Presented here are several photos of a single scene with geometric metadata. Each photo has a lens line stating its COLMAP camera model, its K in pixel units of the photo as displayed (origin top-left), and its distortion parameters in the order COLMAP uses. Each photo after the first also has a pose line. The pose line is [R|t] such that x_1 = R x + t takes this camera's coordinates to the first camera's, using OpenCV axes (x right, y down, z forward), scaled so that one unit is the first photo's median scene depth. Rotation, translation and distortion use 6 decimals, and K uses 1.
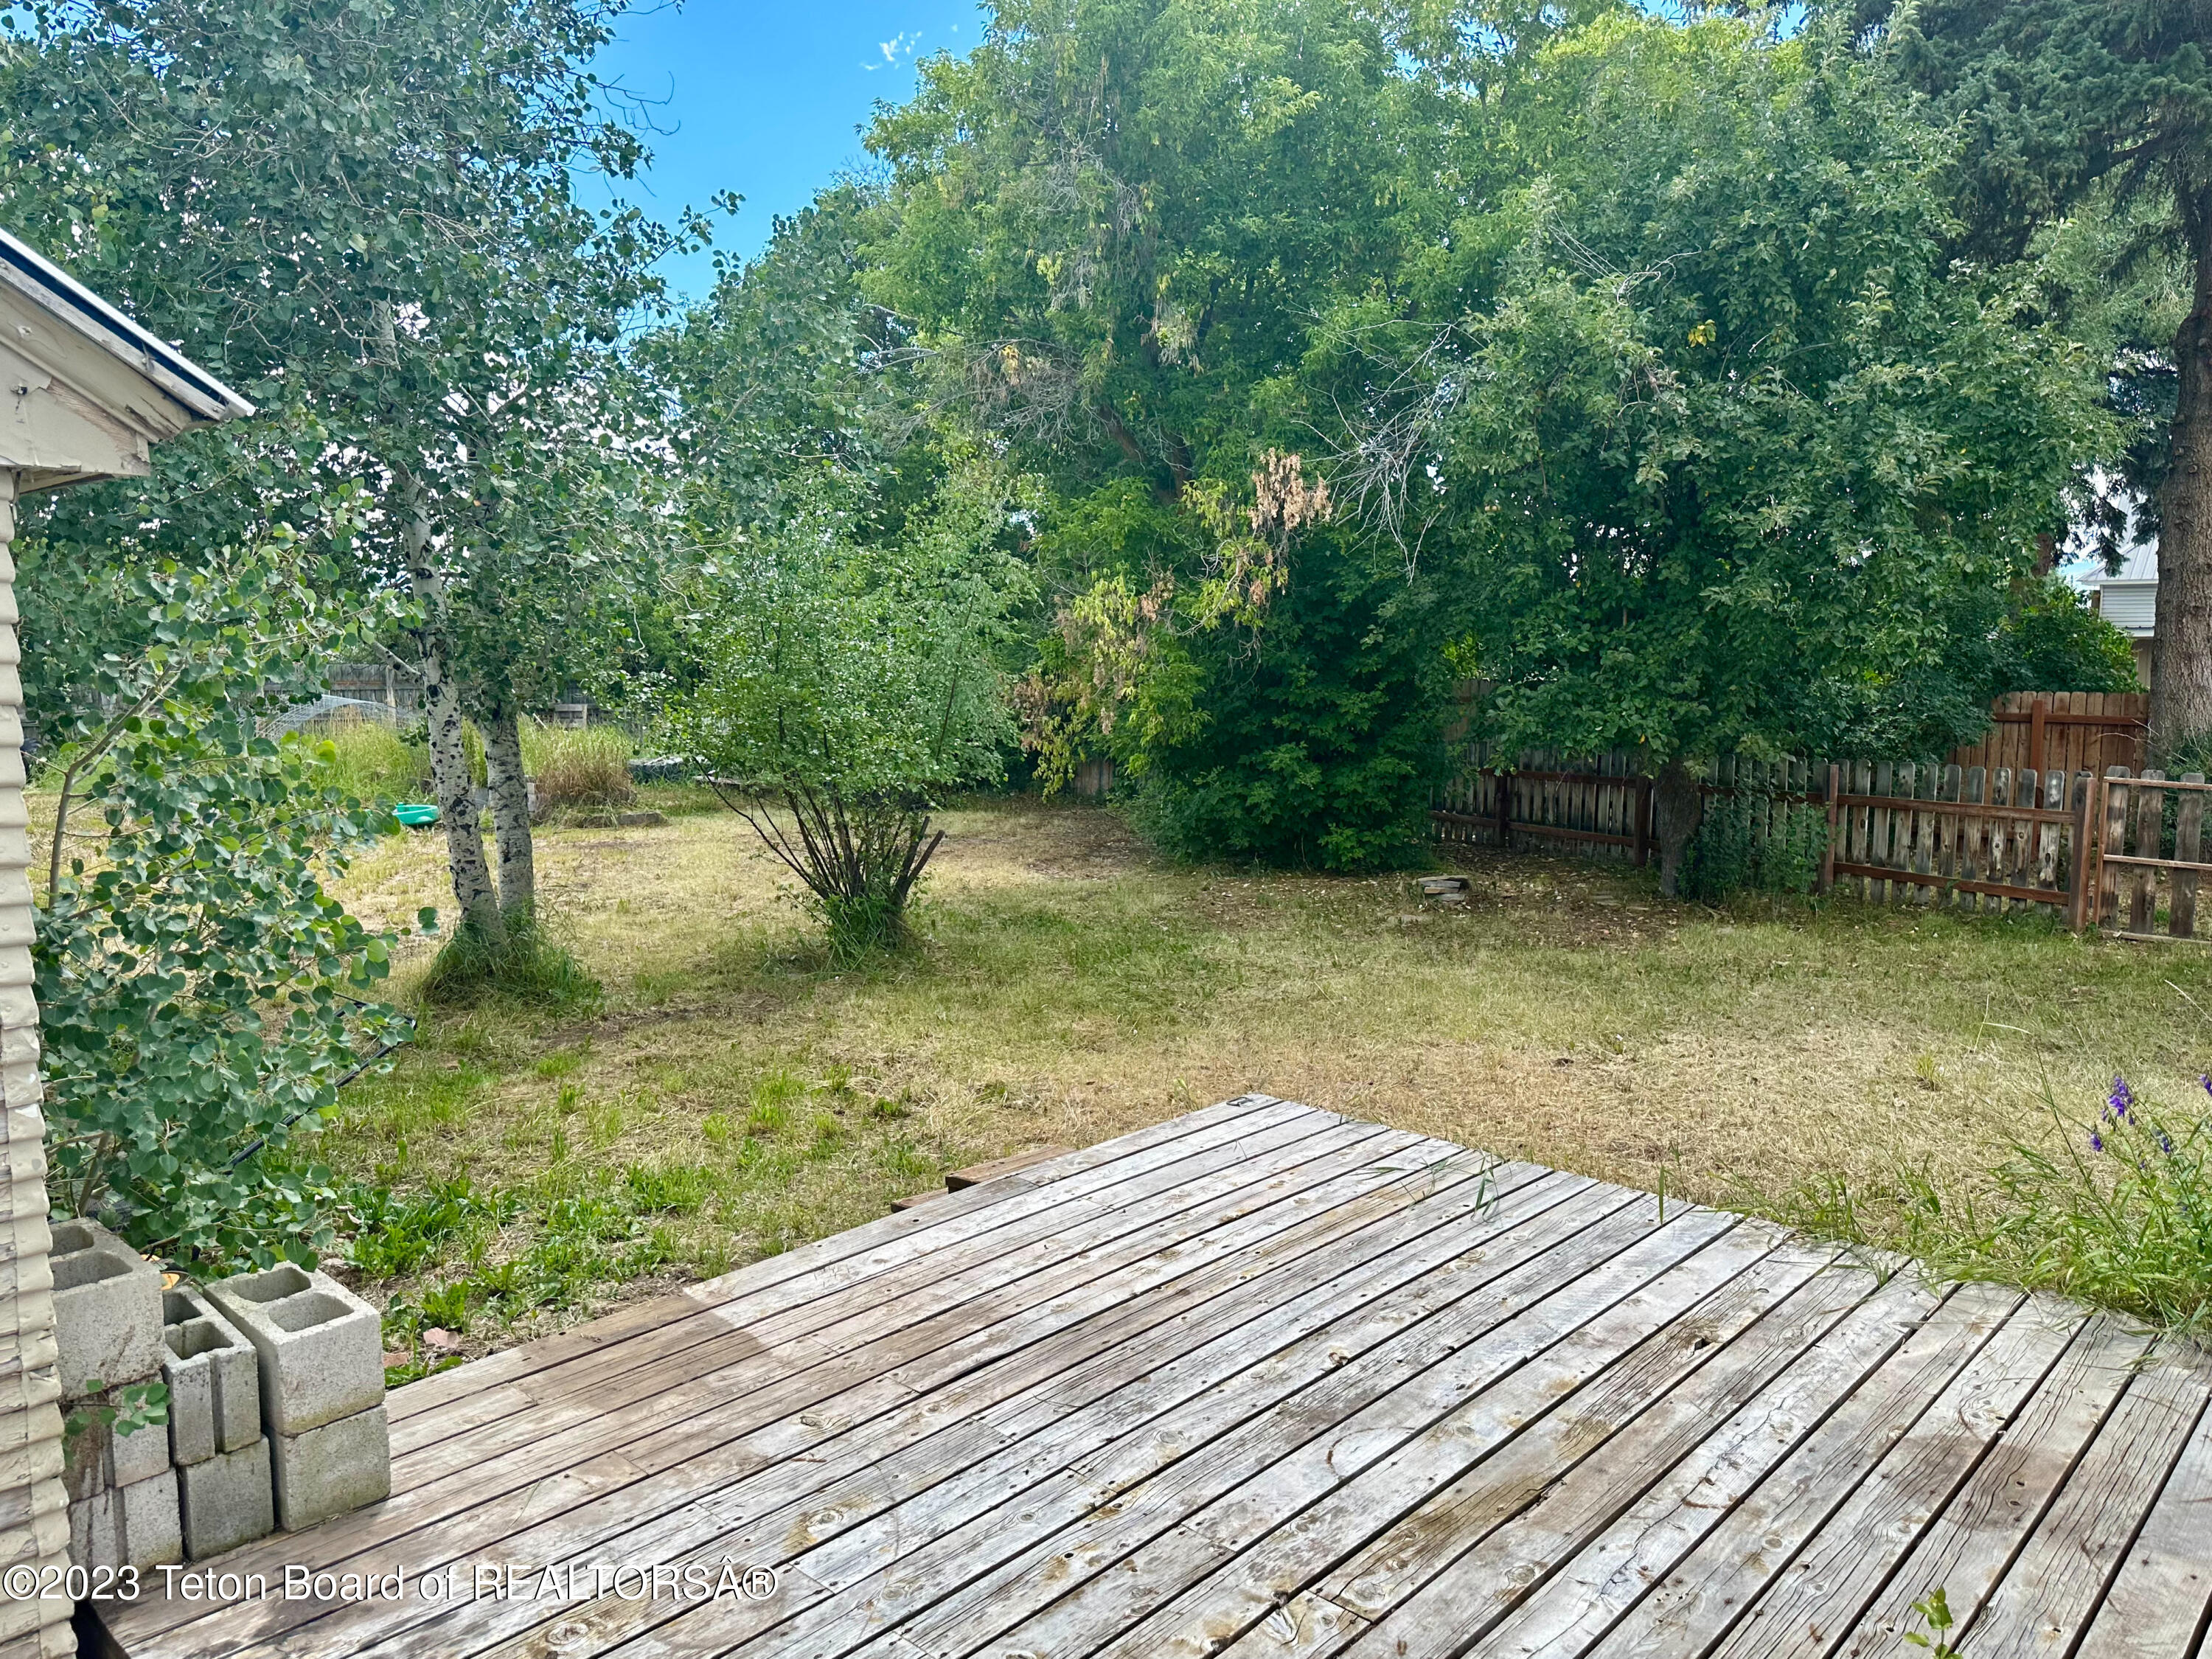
lens RADIAL K [[1559.6, 0, 1072.6], [0, 1559.6, 867.7], [0, 0, 1]] dist [0.161397, -0.236594]
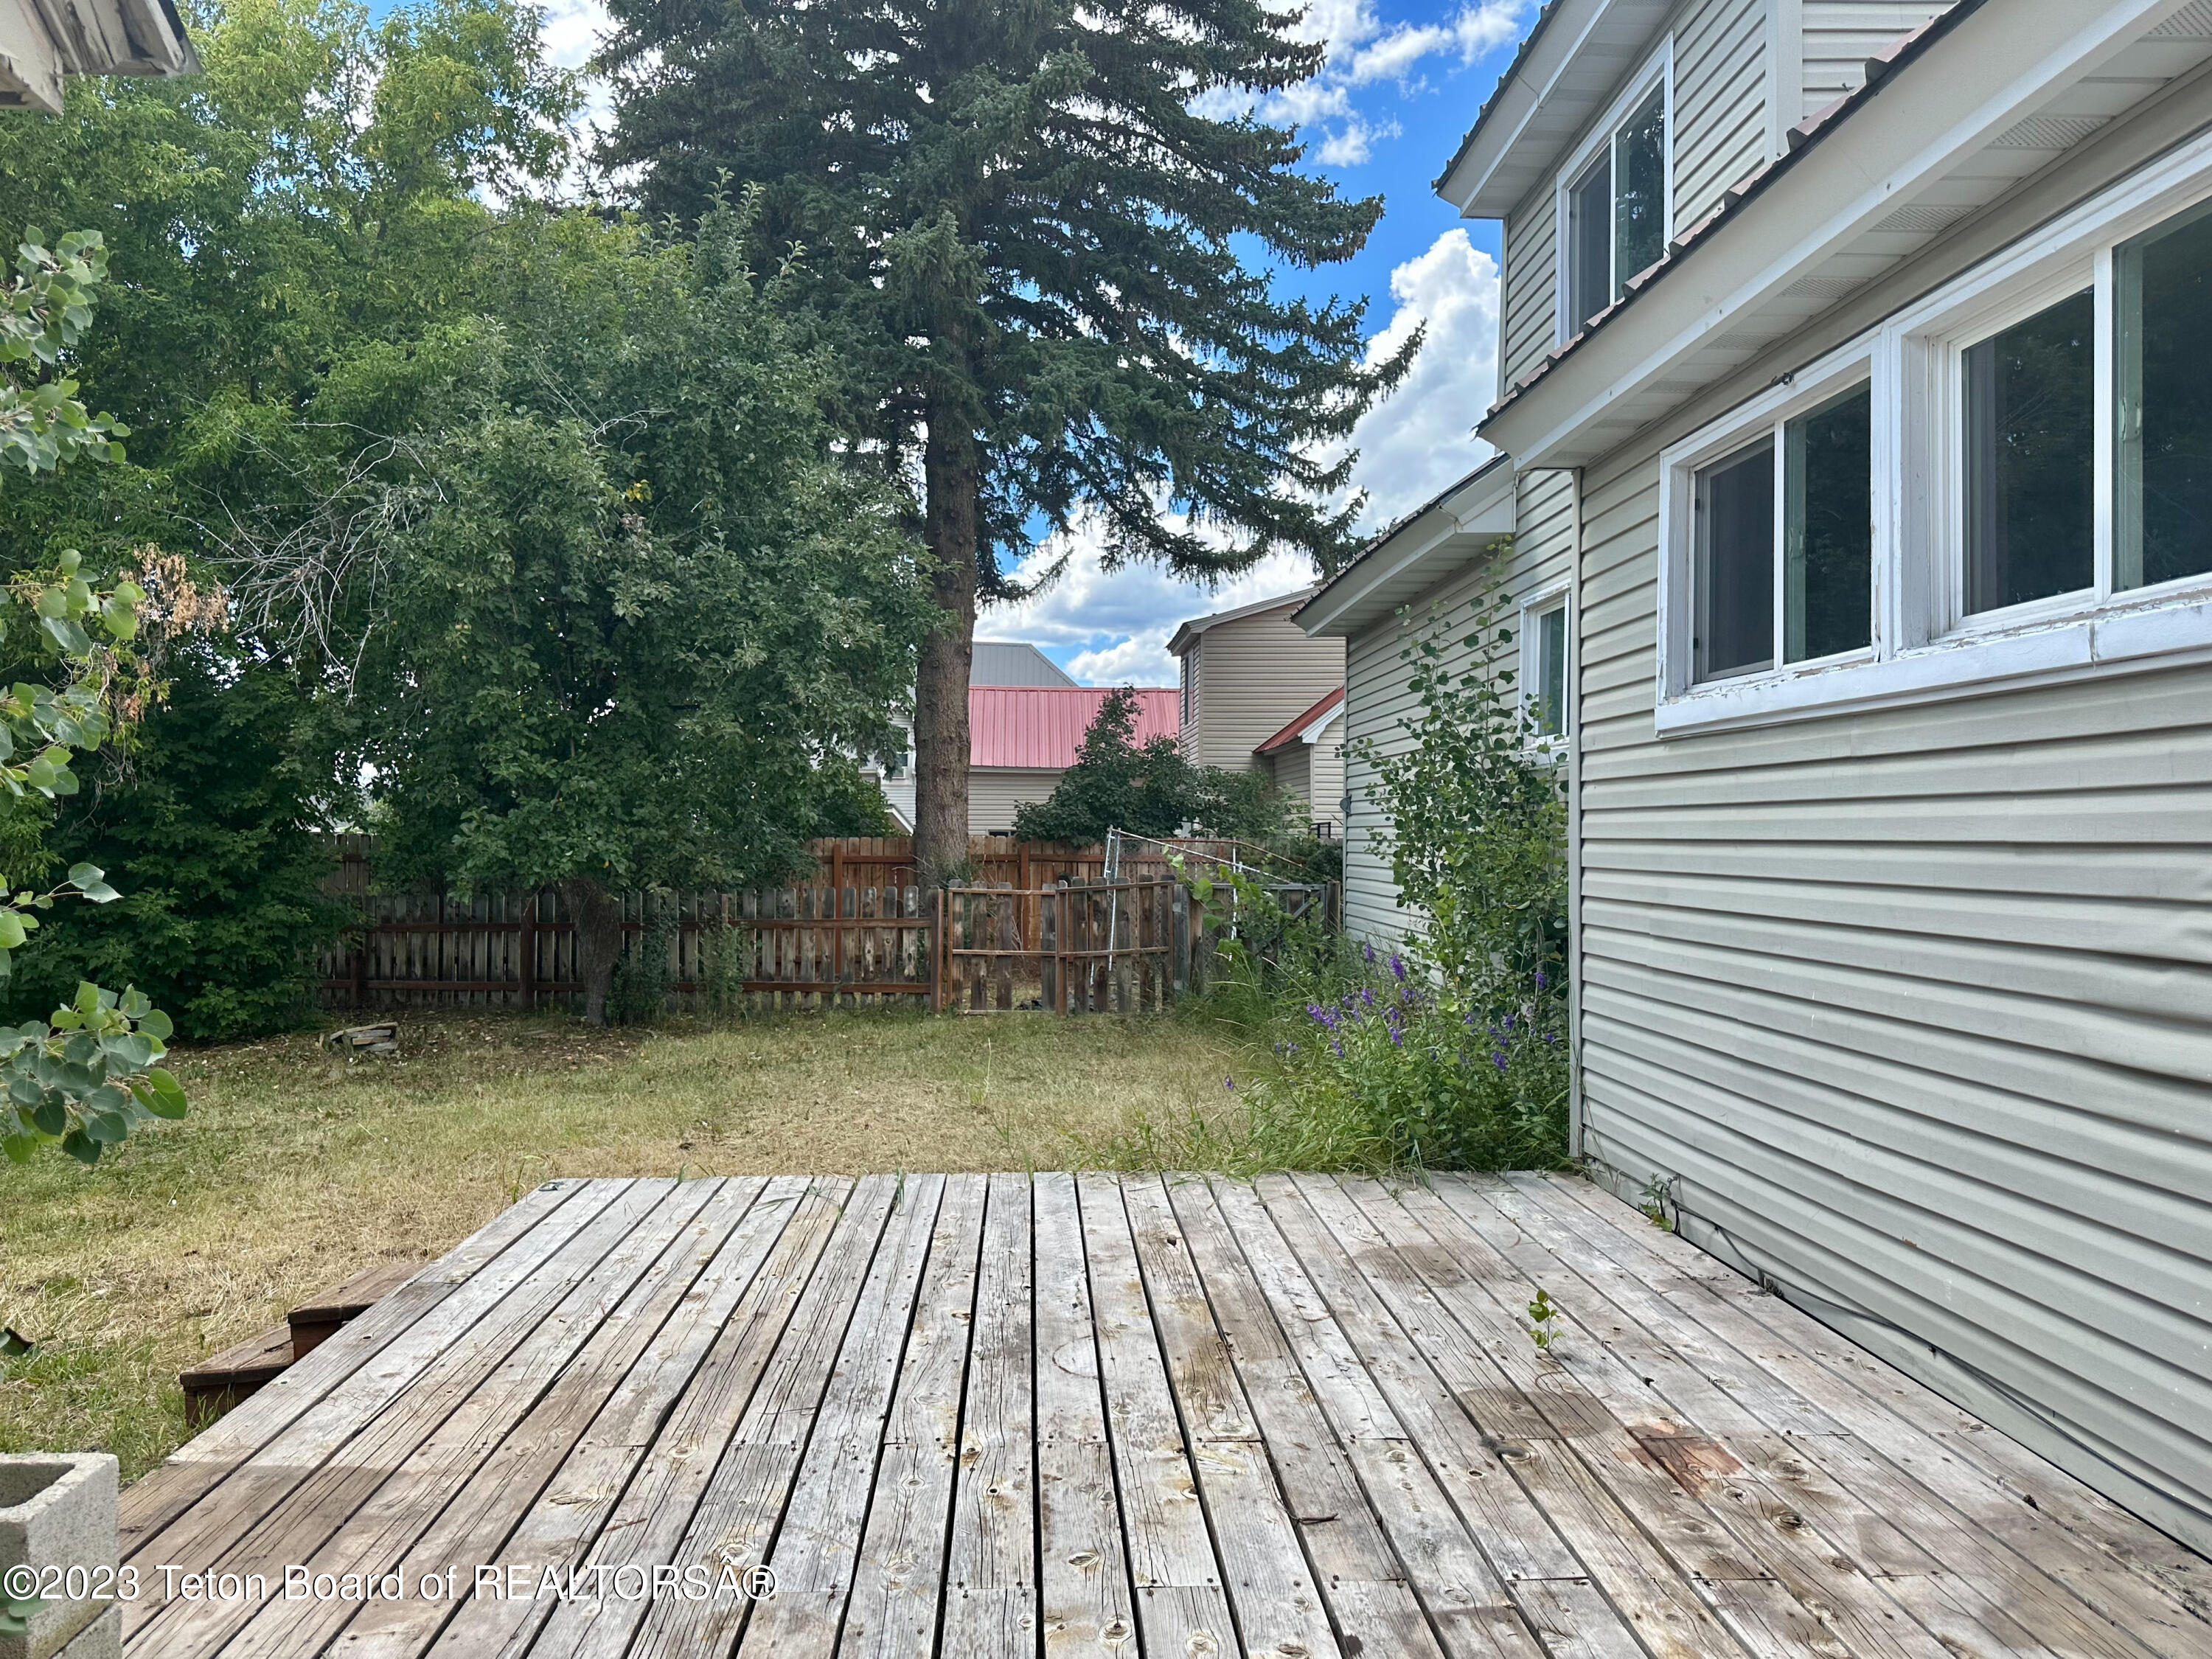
lens RADIAL K [[1559.6, 0, 1072.6], [0, 1559.6, 867.7], [0, 0, 1]] dist [0.161397, -0.236594]
pose [[0.713923, -0.017284, 0.700010, -0.176113], [0.098803, 0.992180, -0.076269, 0.036947], [-0.693218, 0.123613, 0.710048, 0.064022]]
